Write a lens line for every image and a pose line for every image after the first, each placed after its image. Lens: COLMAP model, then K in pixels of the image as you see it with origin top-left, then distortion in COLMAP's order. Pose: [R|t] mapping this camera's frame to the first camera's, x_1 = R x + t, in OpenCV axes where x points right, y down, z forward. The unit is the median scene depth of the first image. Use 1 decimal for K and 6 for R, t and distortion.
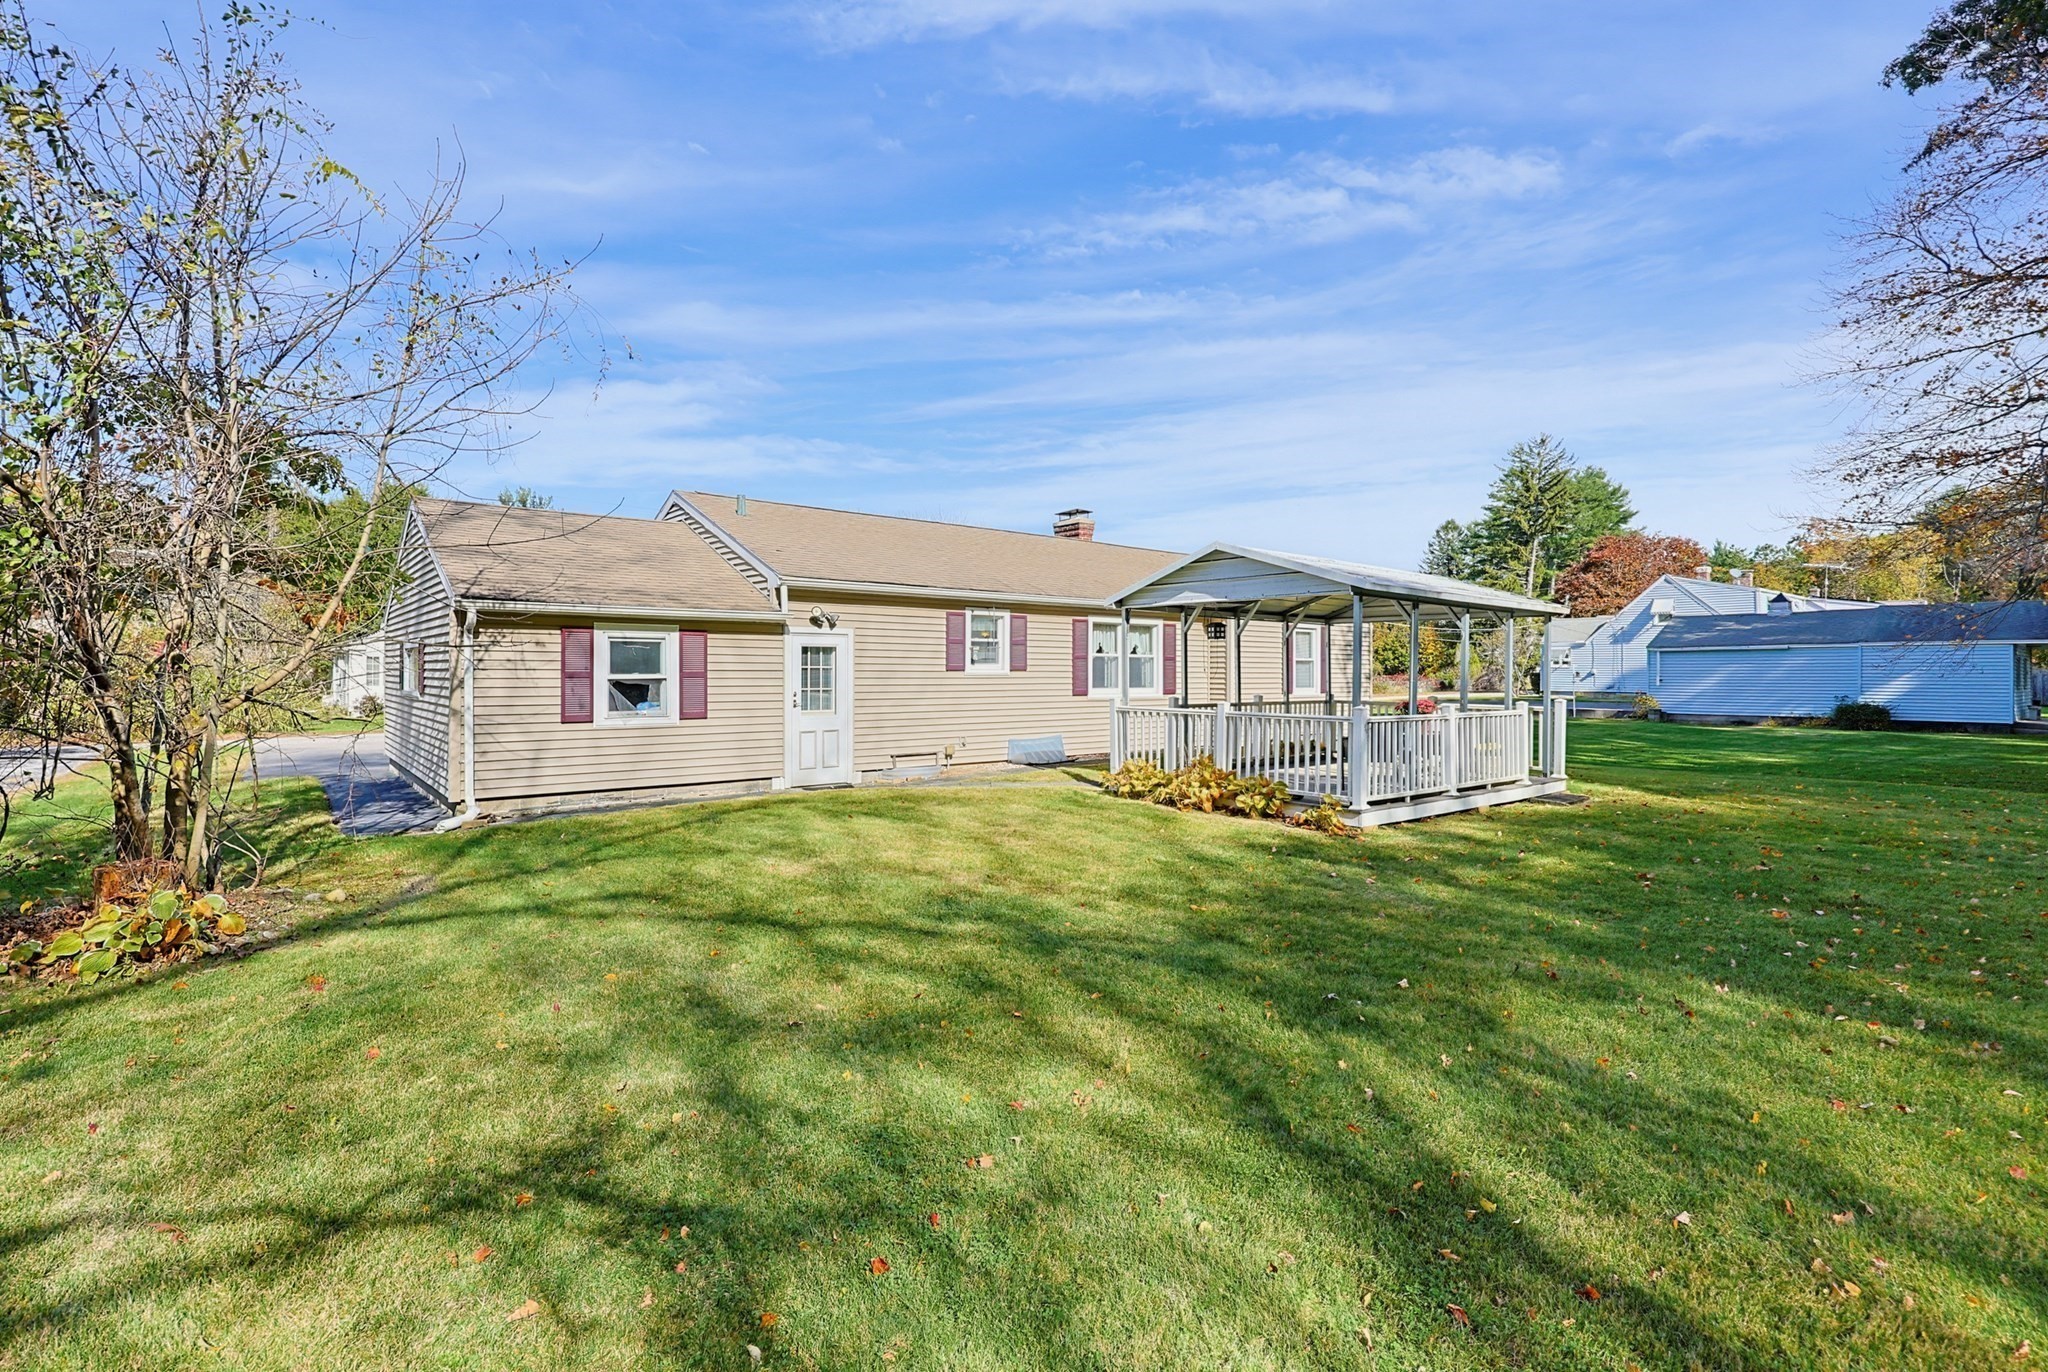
lens RADIAL K [[915.2, 0, 1022.5], [0, 915.2, 695.1], [0, 0, 1]] dist [0.000557, 0.000147]
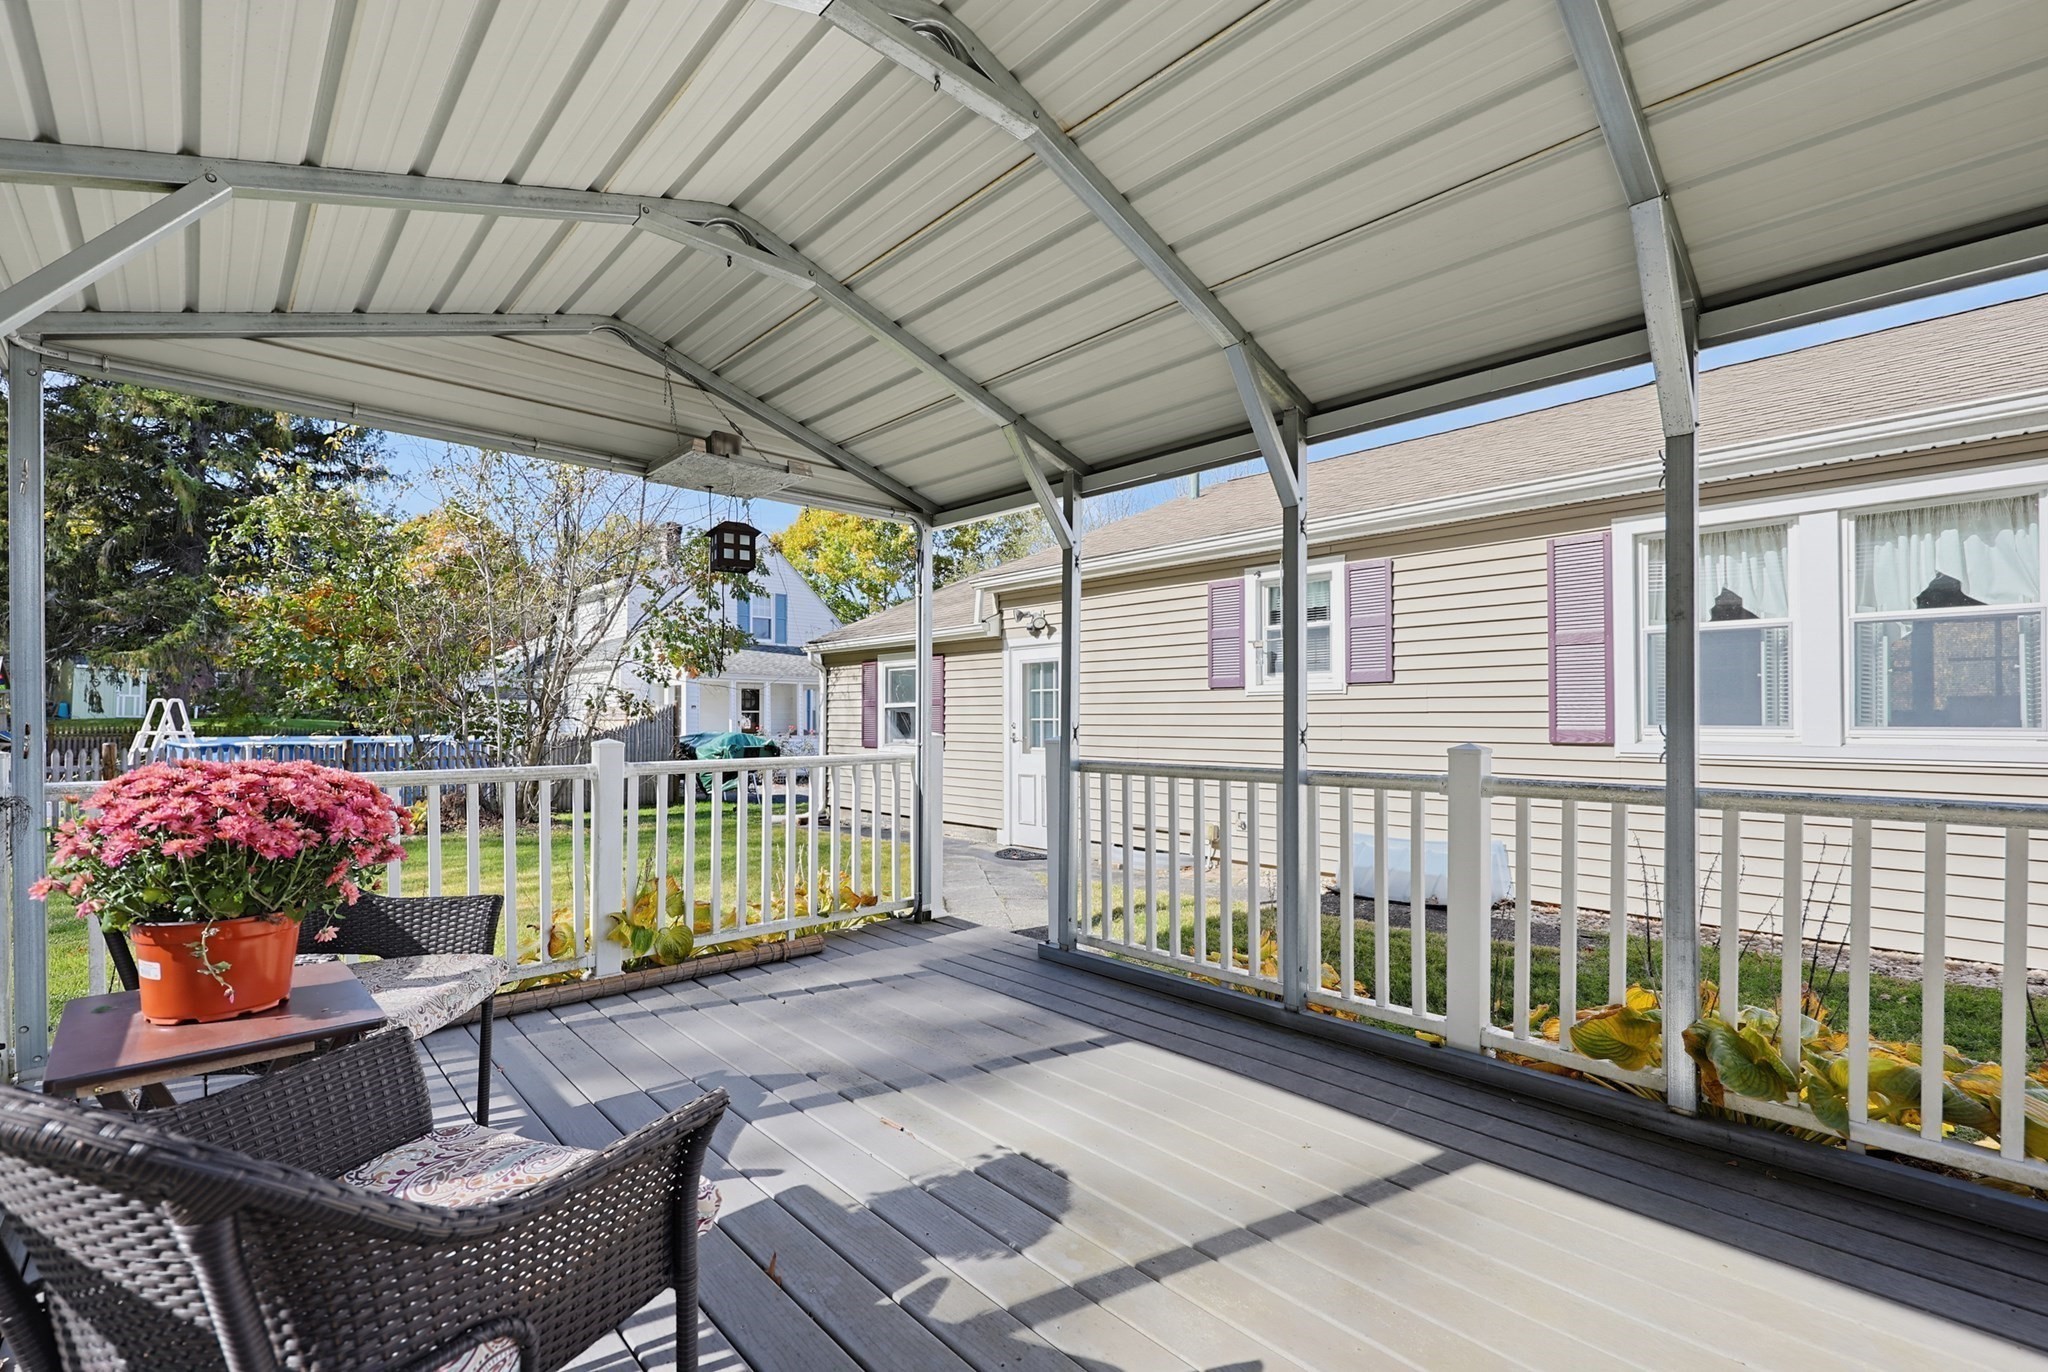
lens RADIAL K [[915.2, 0, 1022.5], [0, 915.2, 695.1], [0, 0, 1]] dist [0.000557, 0.000147]
pose [[0.036815, -0.029923, -0.998874, 0.525840], [-0.026308, 0.999176, -0.030902, -0.003208], [0.998976, 0.027416, 0.035997, 0.967393]]
